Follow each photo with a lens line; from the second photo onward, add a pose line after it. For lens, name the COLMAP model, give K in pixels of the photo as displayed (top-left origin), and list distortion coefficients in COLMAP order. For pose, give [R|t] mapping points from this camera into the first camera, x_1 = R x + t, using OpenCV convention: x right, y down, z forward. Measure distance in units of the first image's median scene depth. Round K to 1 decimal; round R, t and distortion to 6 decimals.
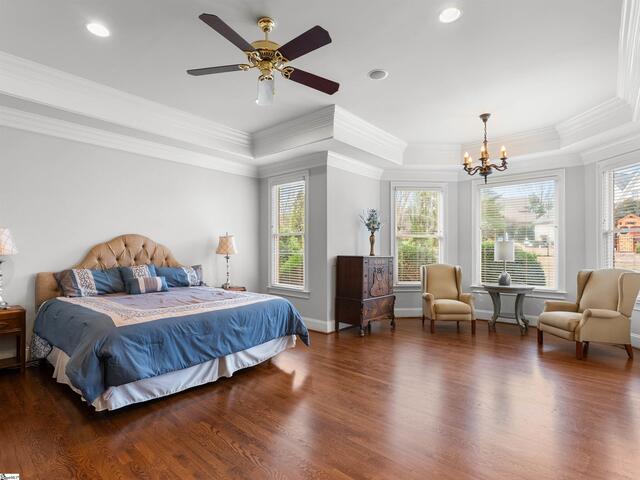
lens RADIAL K [[325.8, 0, 320.6], [0, 325.8, 245.6], [0, 0, 1]] dist [-0.001813, -0.000442]
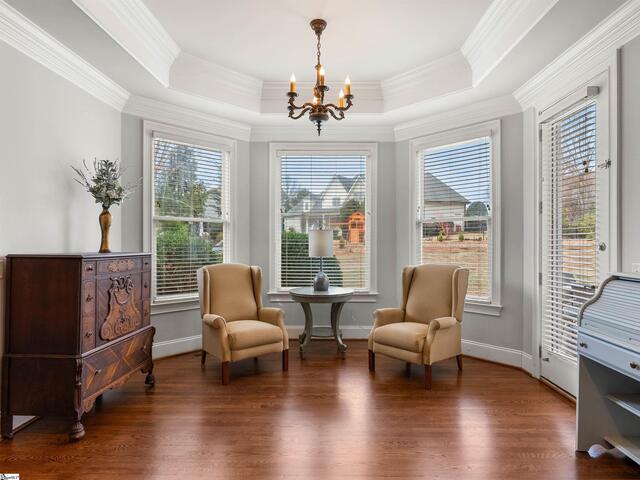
lens RADIAL K [[343.9, 0, 319.3], [0, 343.9, 243.1], [0, 0, 1]] dist [-0.006685, 0.002724]
pose [[0.753743, -0.001367, 0.657168, 0.066325], [-0.009959, 0.999859, 0.013502, 0.006128], [-0.657094, -0.016721, 0.753624, 0.426541]]
